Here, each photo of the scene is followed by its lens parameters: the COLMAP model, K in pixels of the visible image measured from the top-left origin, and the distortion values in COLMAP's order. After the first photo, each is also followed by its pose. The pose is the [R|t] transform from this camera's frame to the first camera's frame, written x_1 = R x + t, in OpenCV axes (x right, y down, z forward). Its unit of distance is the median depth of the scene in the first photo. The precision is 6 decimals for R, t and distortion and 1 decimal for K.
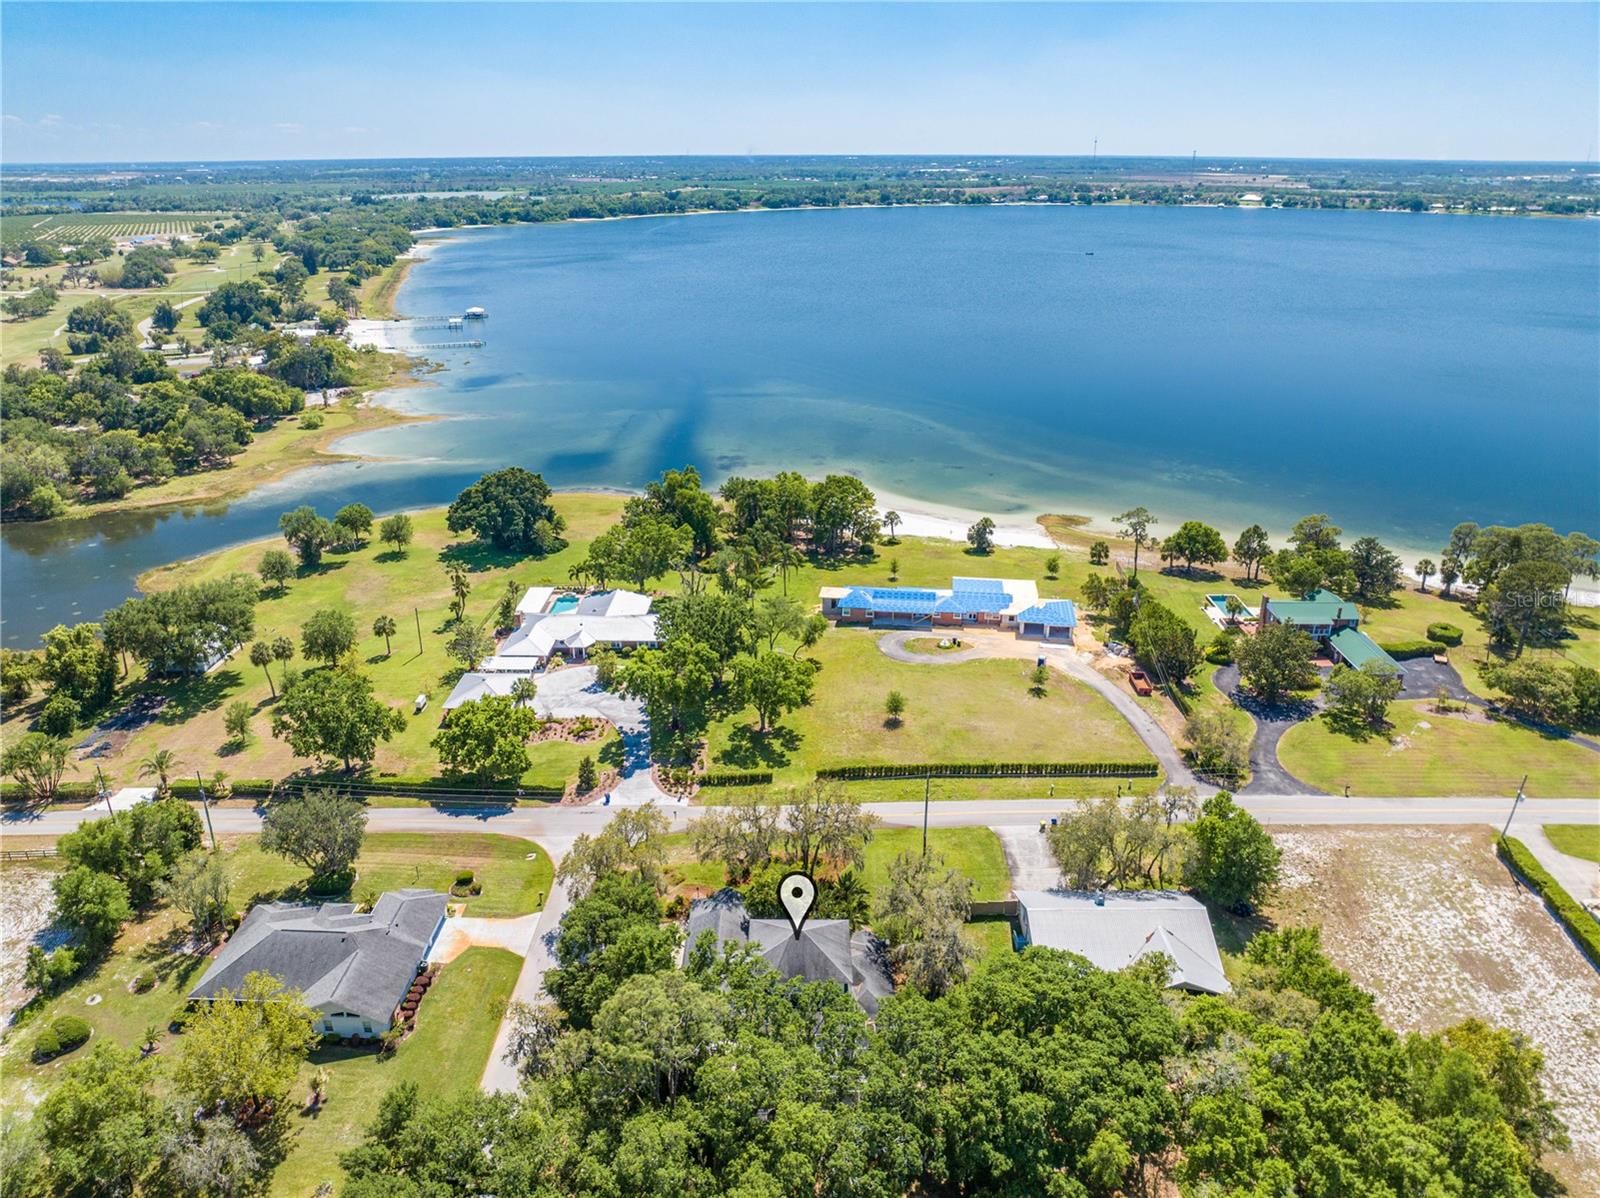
lens RADIAL K [[1112.9, 0, 791.0], [0, 1112.9, 599.7], [0, 0, 1]] dist [-0.045034, 0.007242]
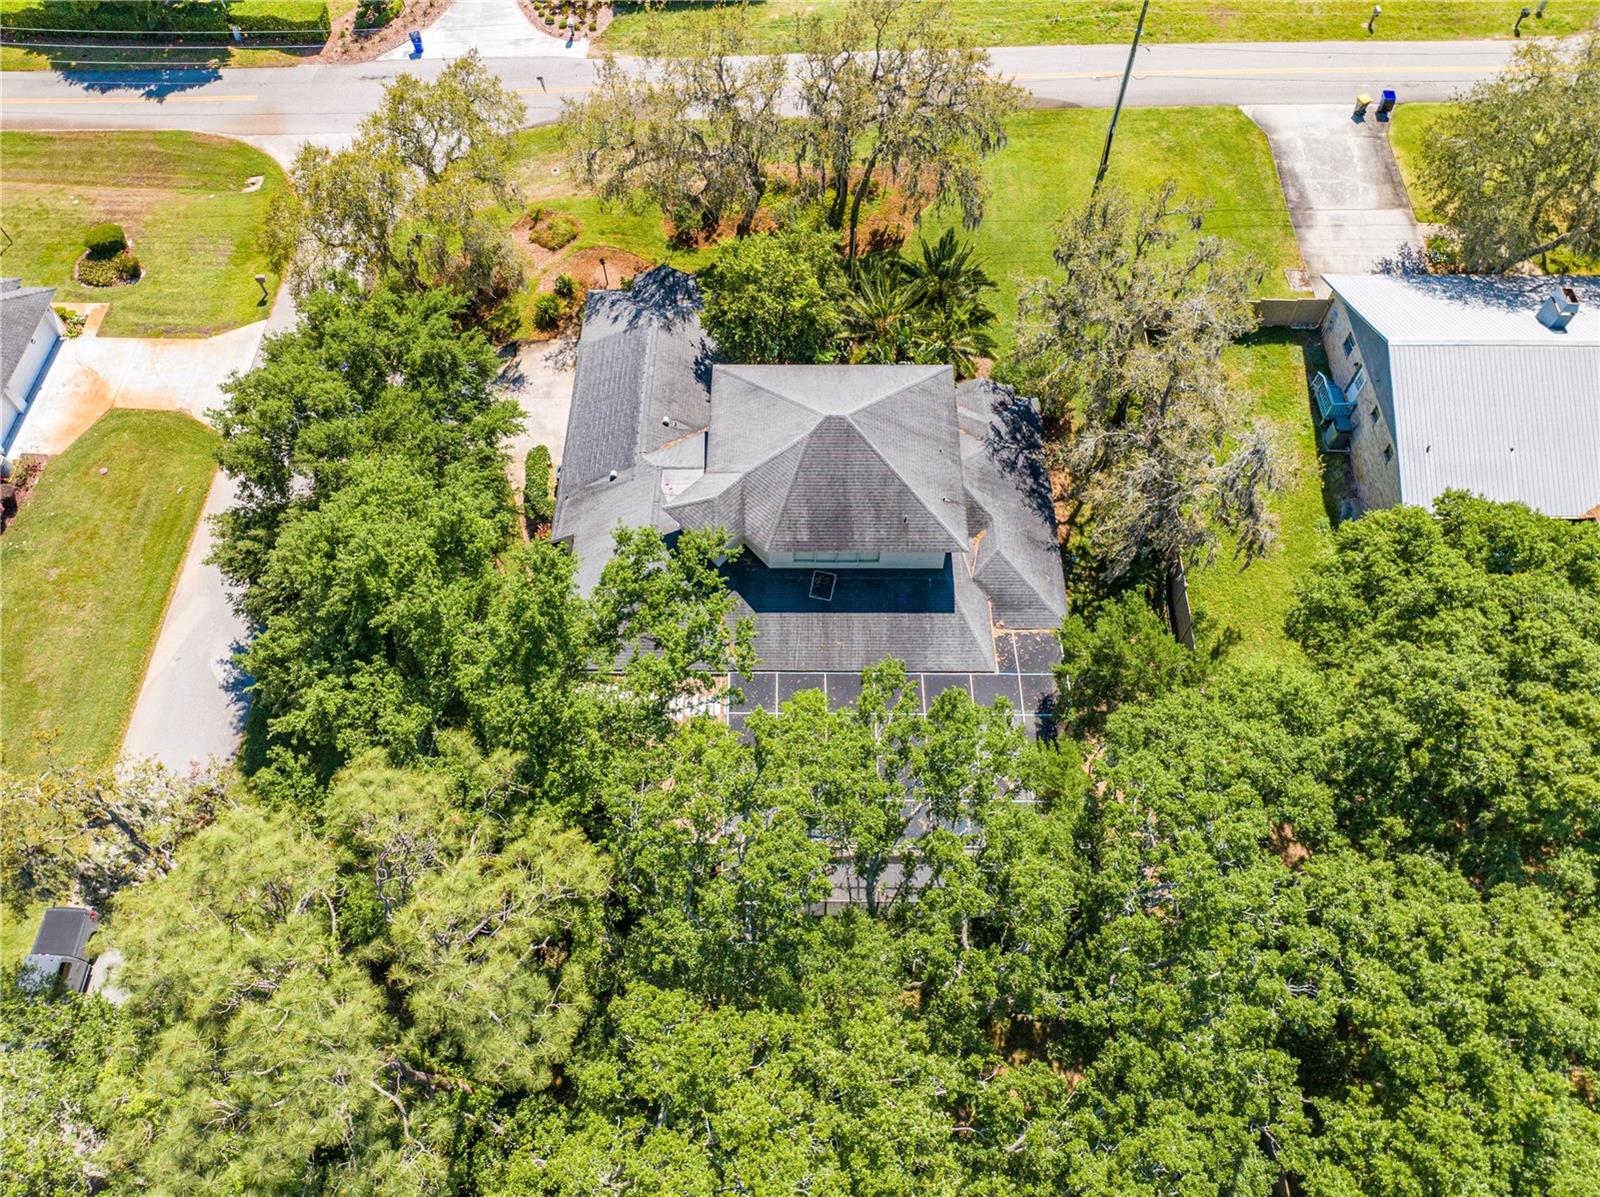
lens RADIAL K [[1130.2, 0, 792.0], [0, 1130.2, 597.4], [0, 0, 1]] dist [-0.059521, 0.032486]
pose [[0.999970, -0.003337, -0.007022, -0.004088], [0.006909, 0.795644, 0.605725, 0.083838], [0.003566, -0.605755, 0.795643, 0.495837]]
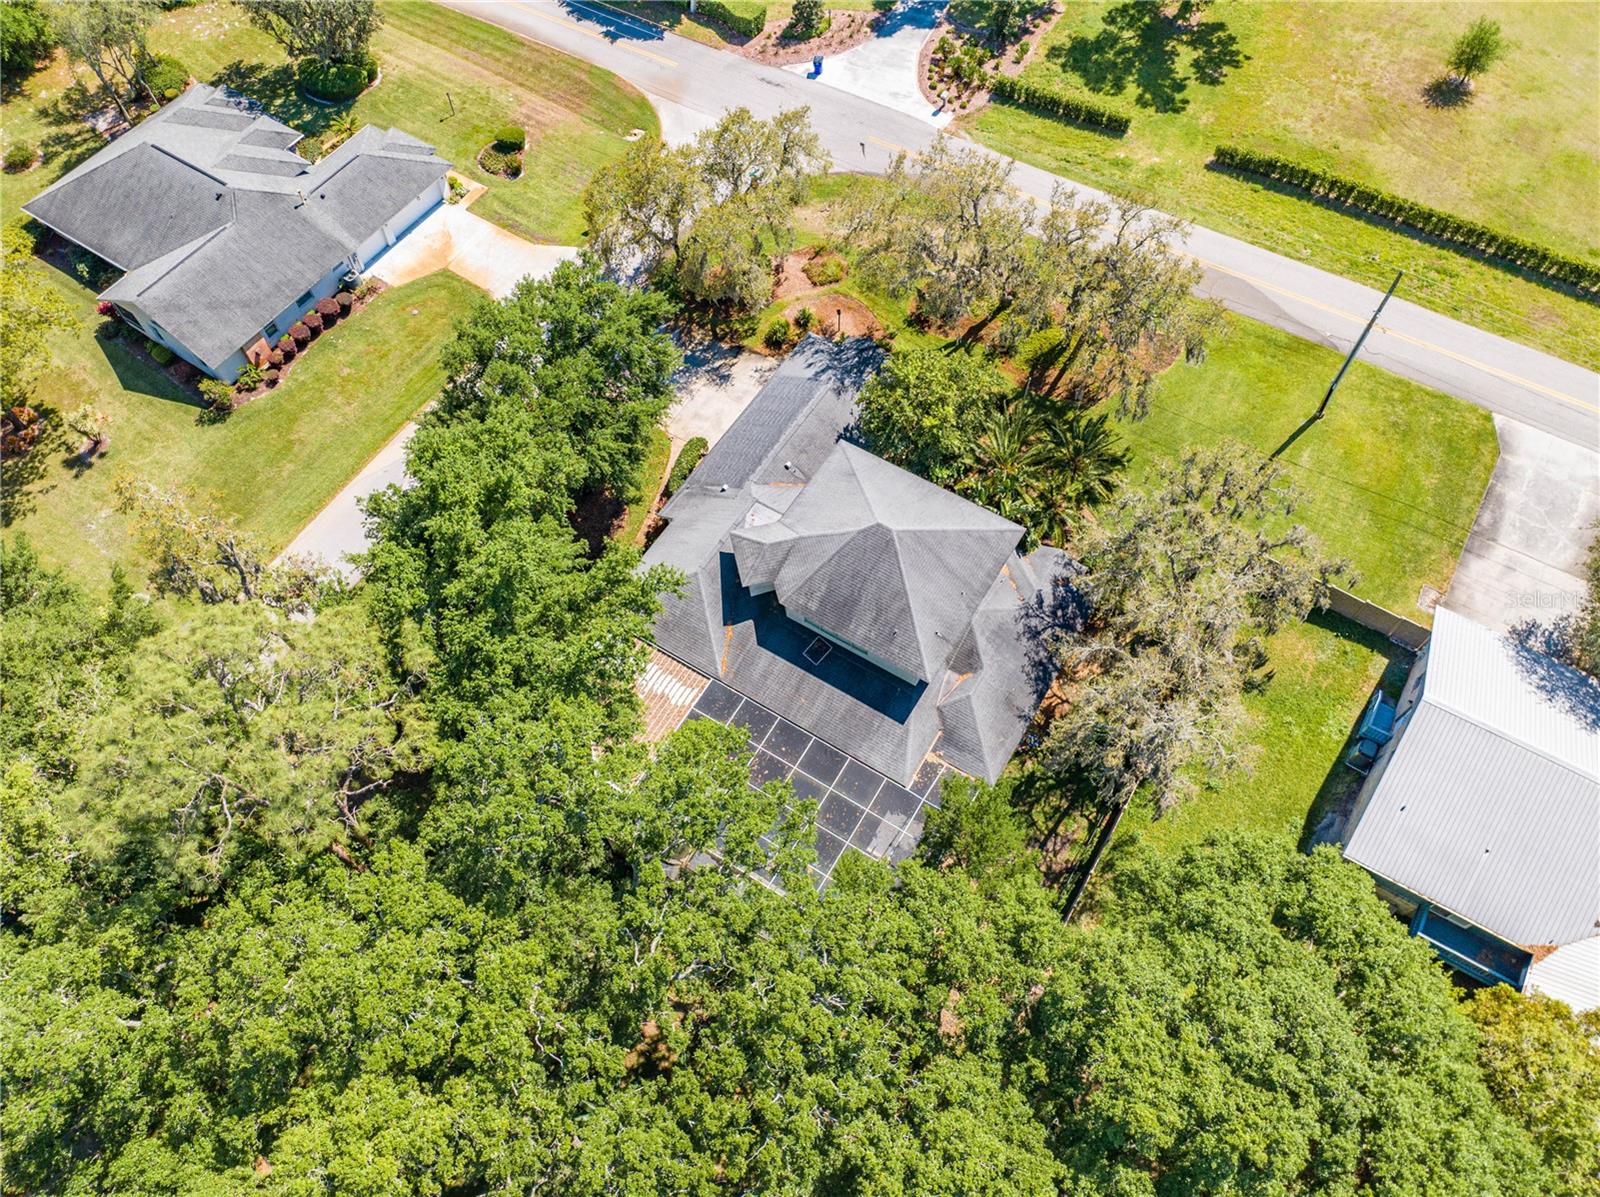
lens RADIAL K [[1130.2, 0, 792.0], [0, 1130.2, 597.4], [0, 0, 1]] dist [-0.059521, 0.032486]
pose [[0.852509, 0.448467, -0.268525, 0.086845], [-0.184149, 0.738456, 0.648670, 0.020675], [0.489201, -0.503548, 0.712125, 0.490016]]
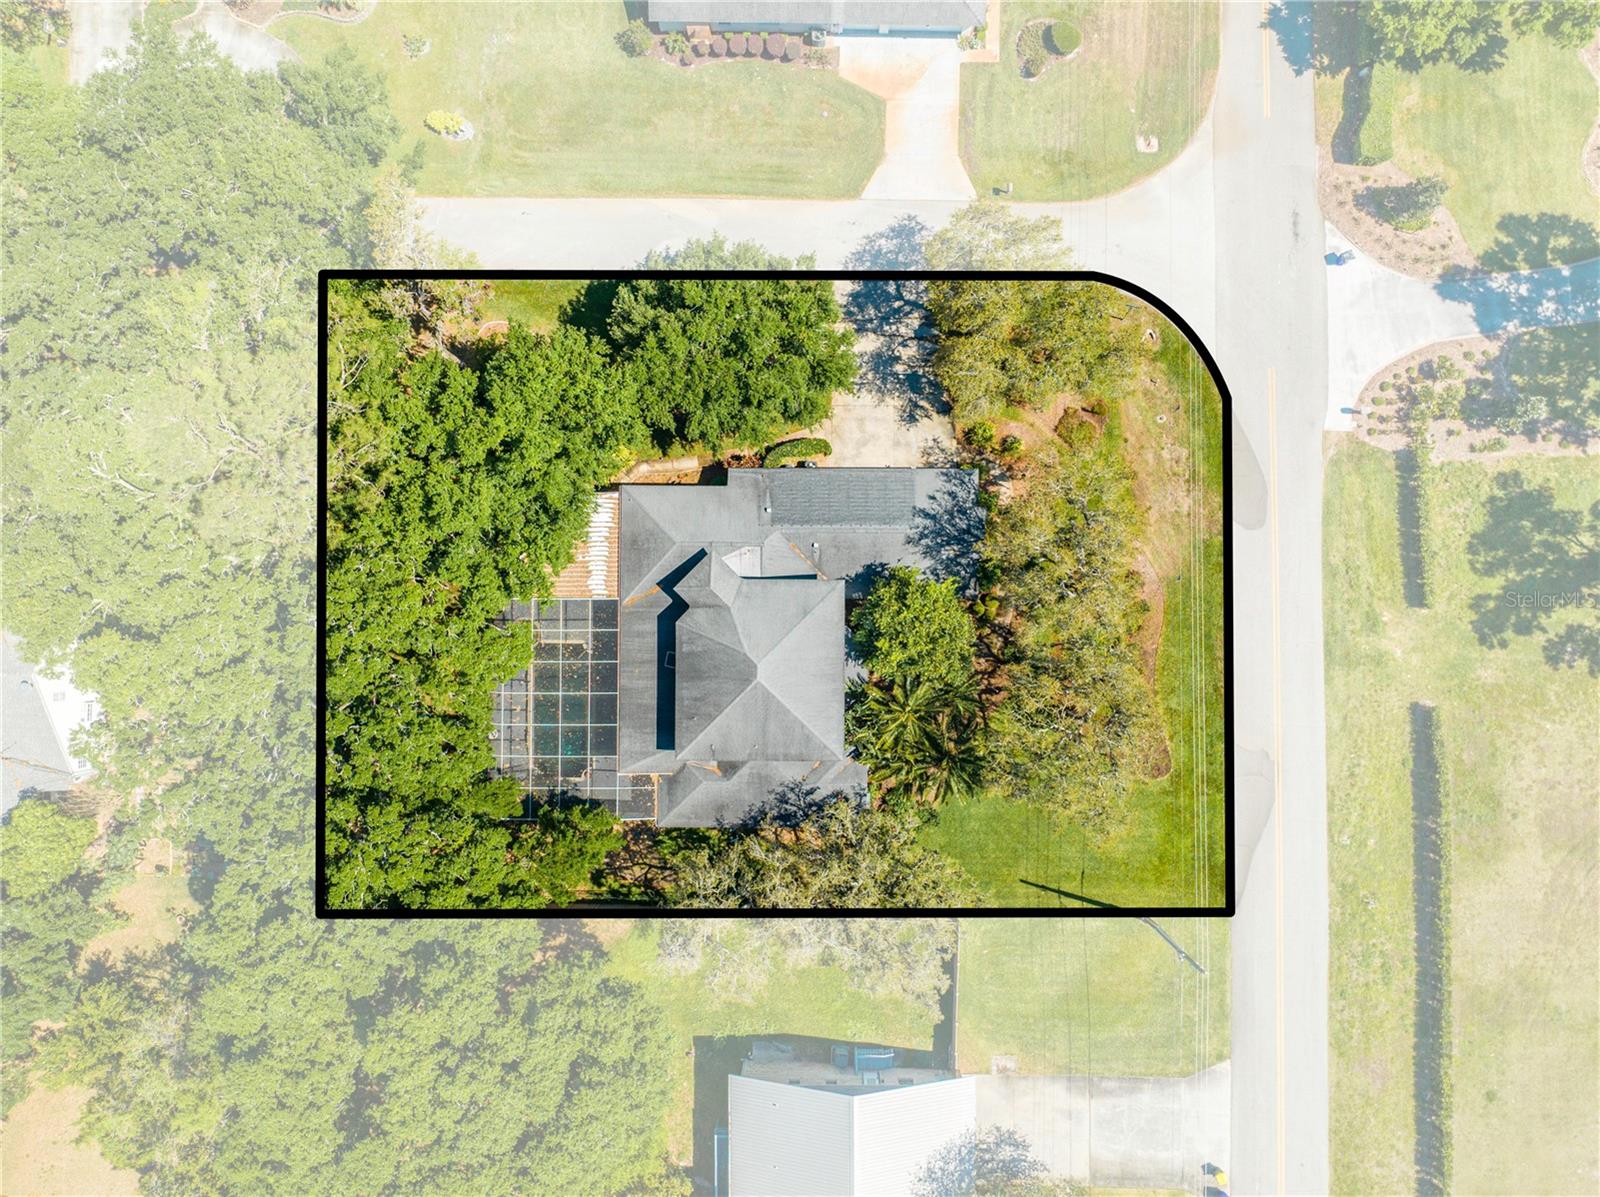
lens RADIAL K [[1112.9, 0, 791.0], [0, 1112.9, 599.2], [0, 0, 1]] dist [-0.045034, 0.007242]
pose [[0.005340, 0.999718, -0.023117, -0.012237], [-0.349577, 0.023526, 0.936612, -0.174377], [0.936892, 0.003080, 0.349604, 0.633971]]
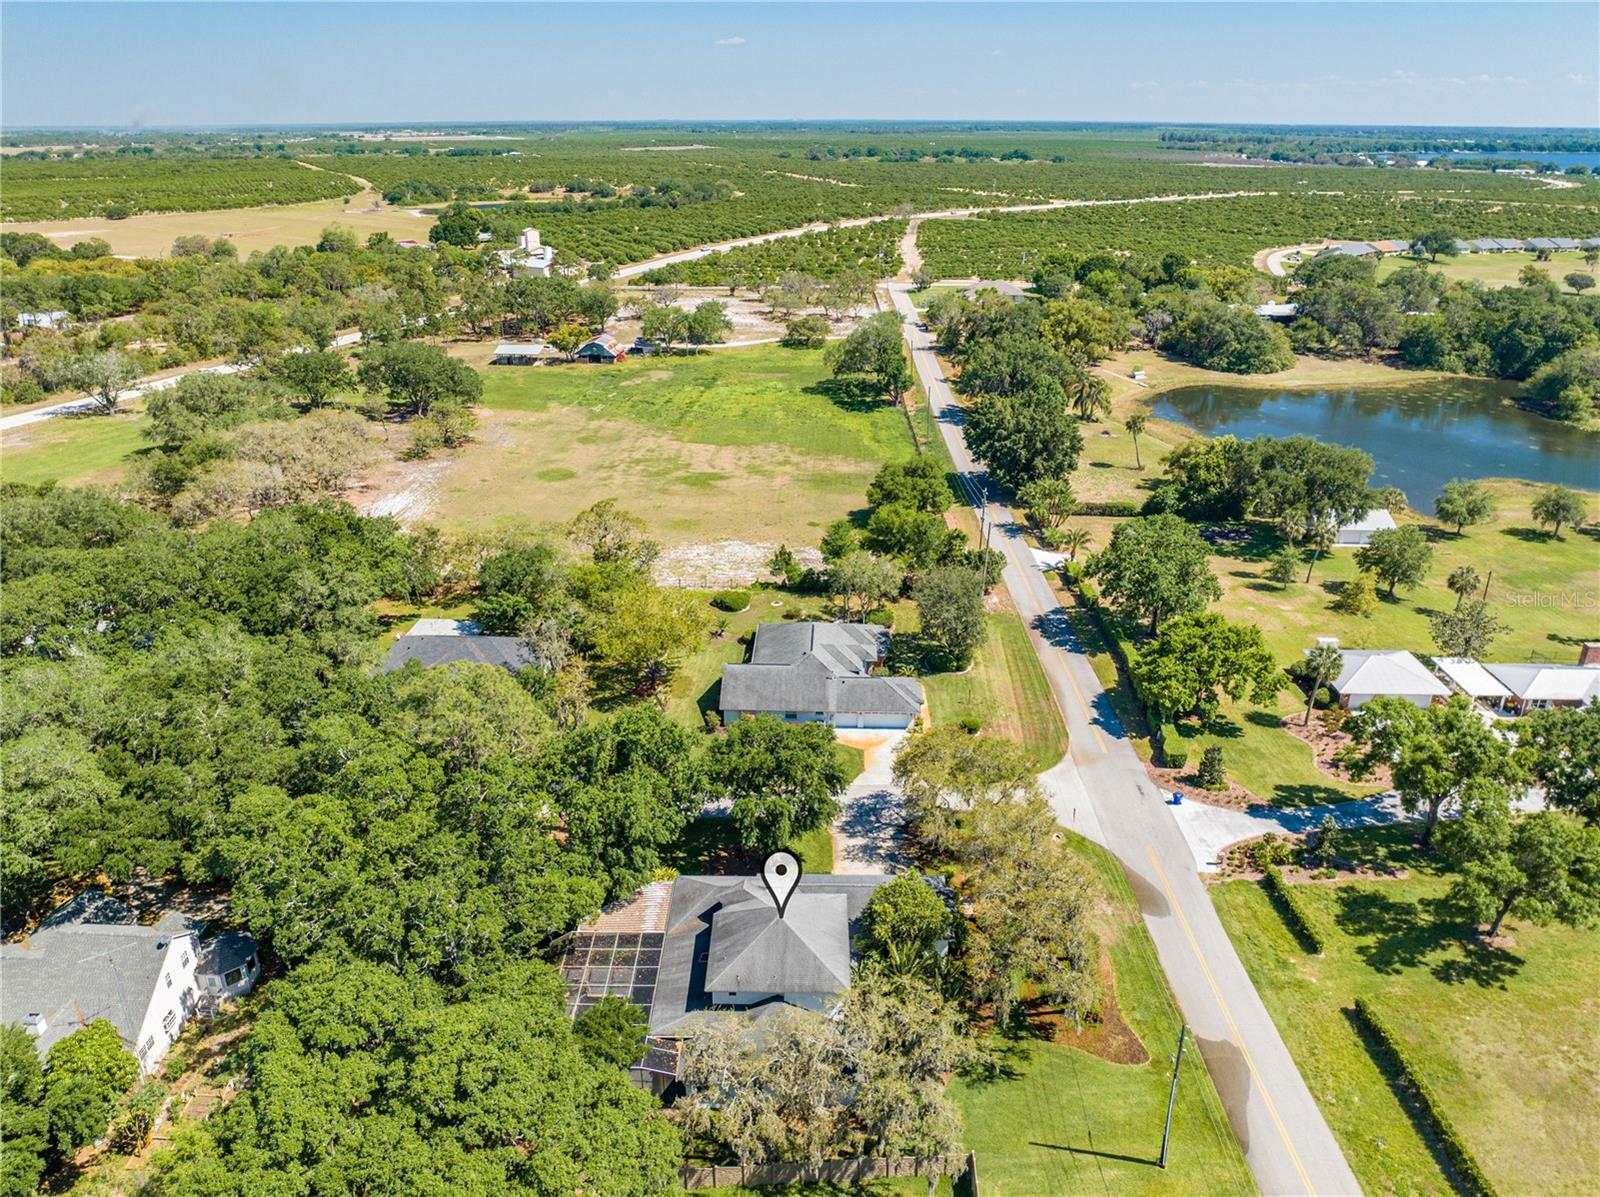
lens RADIAL K [[1144.8, 0, 790.5], [0, 1144.8, 597.0], [0, 0, 1]] dist [-0.044018, -0.000052]
pose [[-0.007476, 0.390791, -0.920449, 0.454480], [-0.369511, 0.854246, 0.365685, -0.102830], [0.929196, 0.342850, 0.138015, 0.648332]]
